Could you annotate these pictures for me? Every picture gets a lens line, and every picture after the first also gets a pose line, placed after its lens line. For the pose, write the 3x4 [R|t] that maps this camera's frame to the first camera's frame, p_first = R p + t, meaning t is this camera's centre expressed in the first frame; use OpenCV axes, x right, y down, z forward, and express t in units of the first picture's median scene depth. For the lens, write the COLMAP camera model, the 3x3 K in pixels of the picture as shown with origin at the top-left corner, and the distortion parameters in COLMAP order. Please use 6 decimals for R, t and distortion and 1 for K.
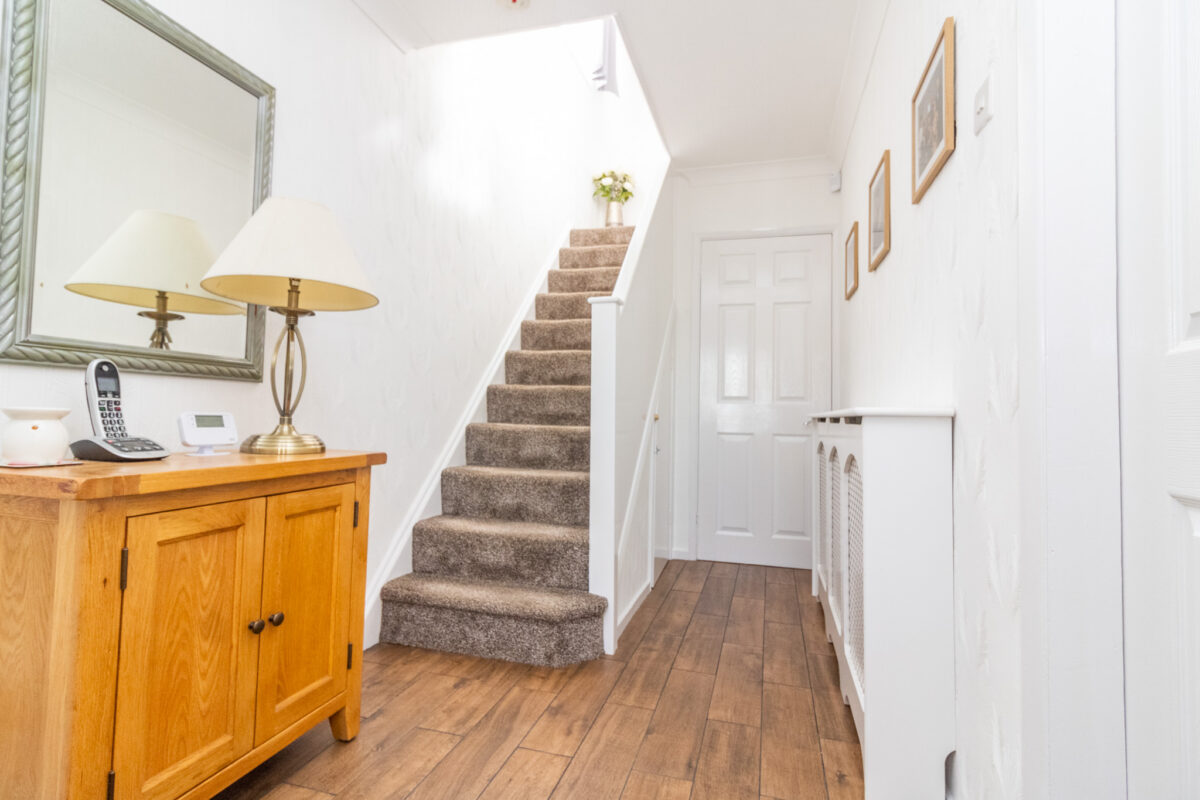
lens RADIAL K [[553.4, 0, 603.7], [0, 553.4, 393.4], [0, 0, 1]] dist [0.002100, 0.000398]
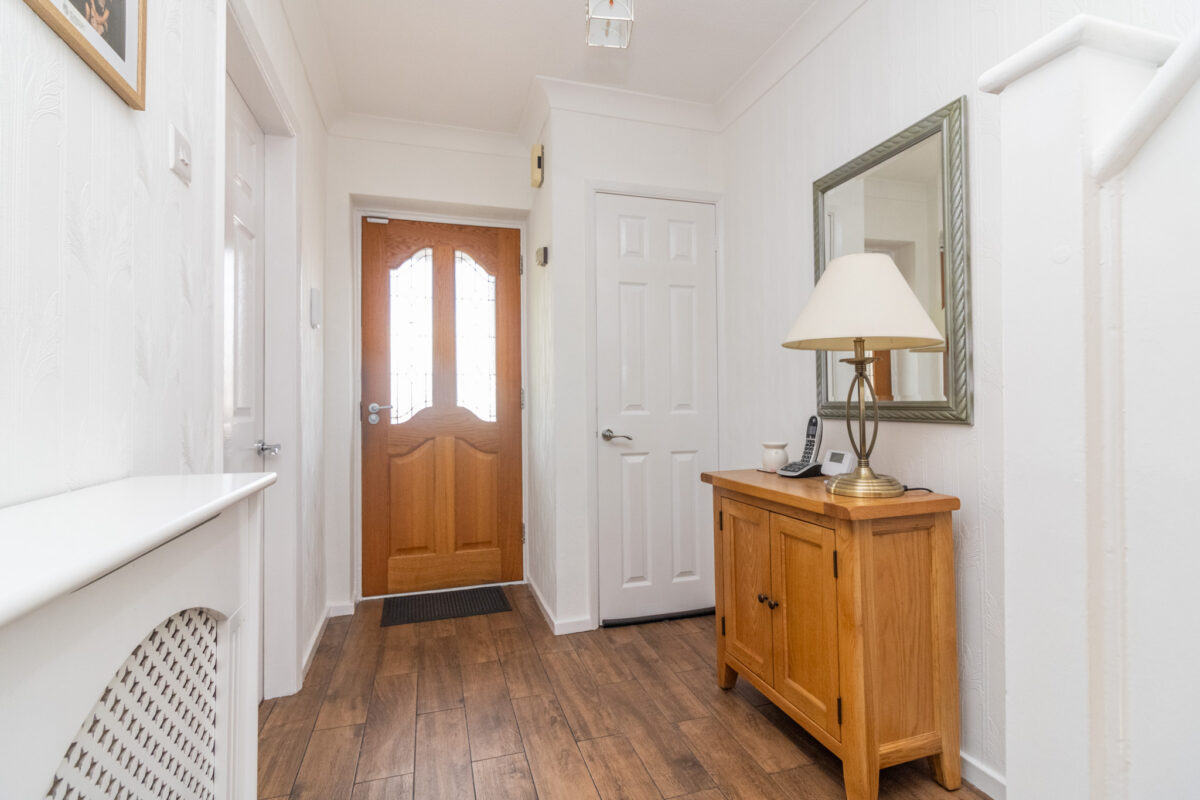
lens RADIAL K [[553.4, 0, 603.7], [0, 553.4, 393.4], [0, 0, 1]] dist [0.002100, 0.000398]
pose [[-0.827183, -0.024744, -0.561388, 0.449570], [0.014115, 0.997800, -0.064777, -0.023951], [0.561756, -0.061507, -0.825013, 1.626336]]
